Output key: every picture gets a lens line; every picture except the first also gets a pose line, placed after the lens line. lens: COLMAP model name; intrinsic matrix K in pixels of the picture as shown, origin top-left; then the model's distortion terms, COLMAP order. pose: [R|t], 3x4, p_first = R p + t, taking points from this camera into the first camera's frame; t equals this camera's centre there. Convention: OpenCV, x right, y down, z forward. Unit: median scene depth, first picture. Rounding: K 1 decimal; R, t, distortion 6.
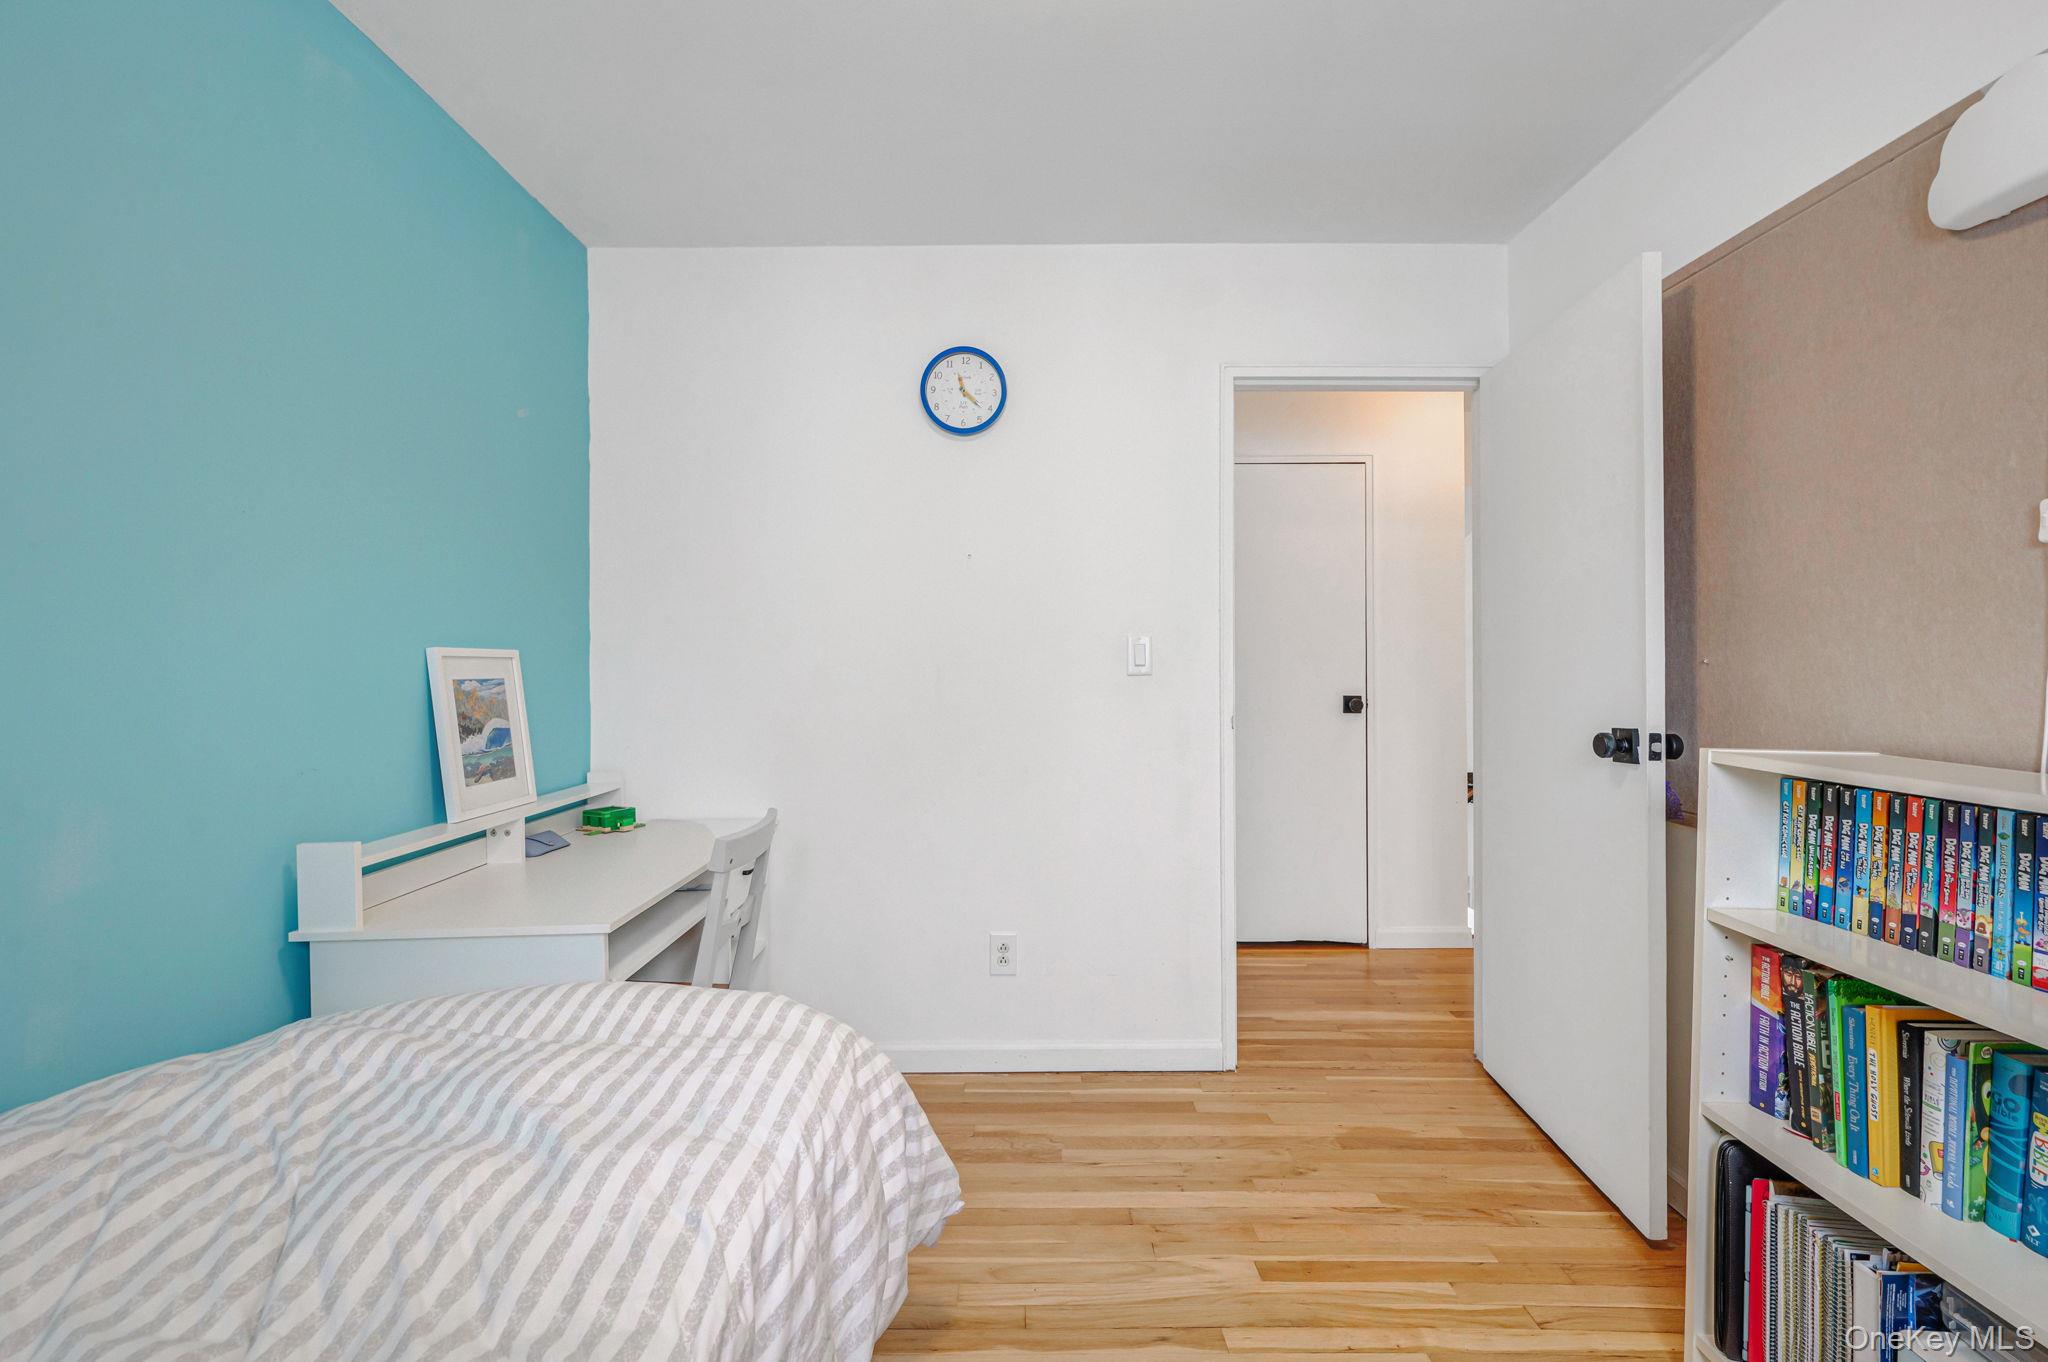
lens RADIAL K [[834.7, 0, 1024.0], [0, 834.7, 681.0], [0, 0, 1]] dist [0.000792, 0.000140]
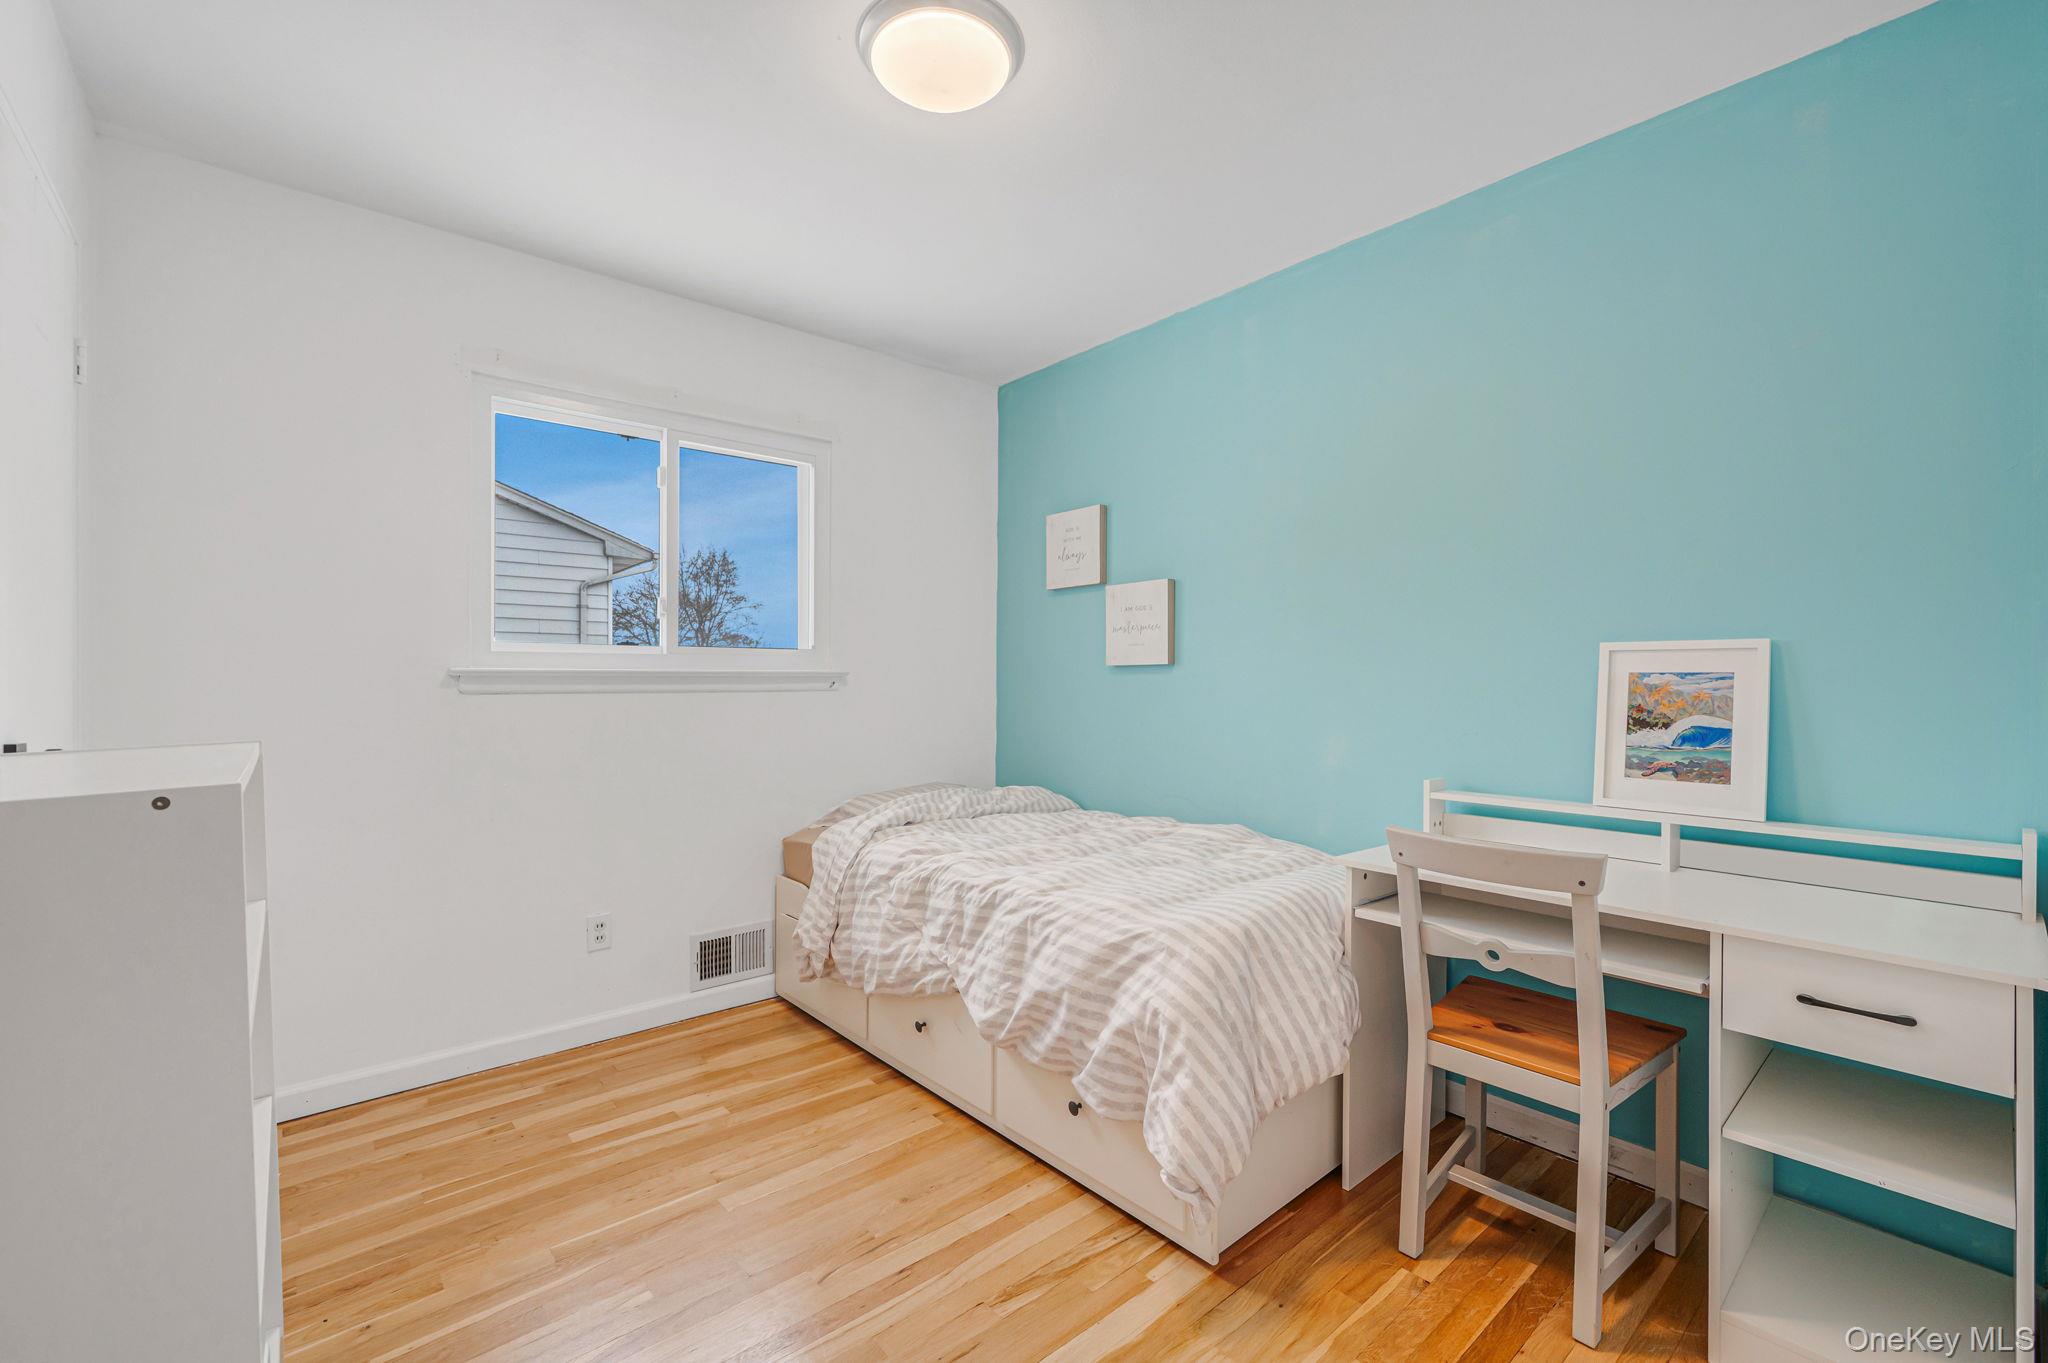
lens RADIAL K [[834.7, 0, 1024.0], [0, 834.7, 681.5], [0, 0, 1]] dist [0.000792, 0.000140]
pose [[-0.758158, 0.006048, -0.652043, 0.547055], [-0.006372, 0.999841, 0.016683, -0.003306], [0.652040, 0.016803, -0.757999, 1.250418]]
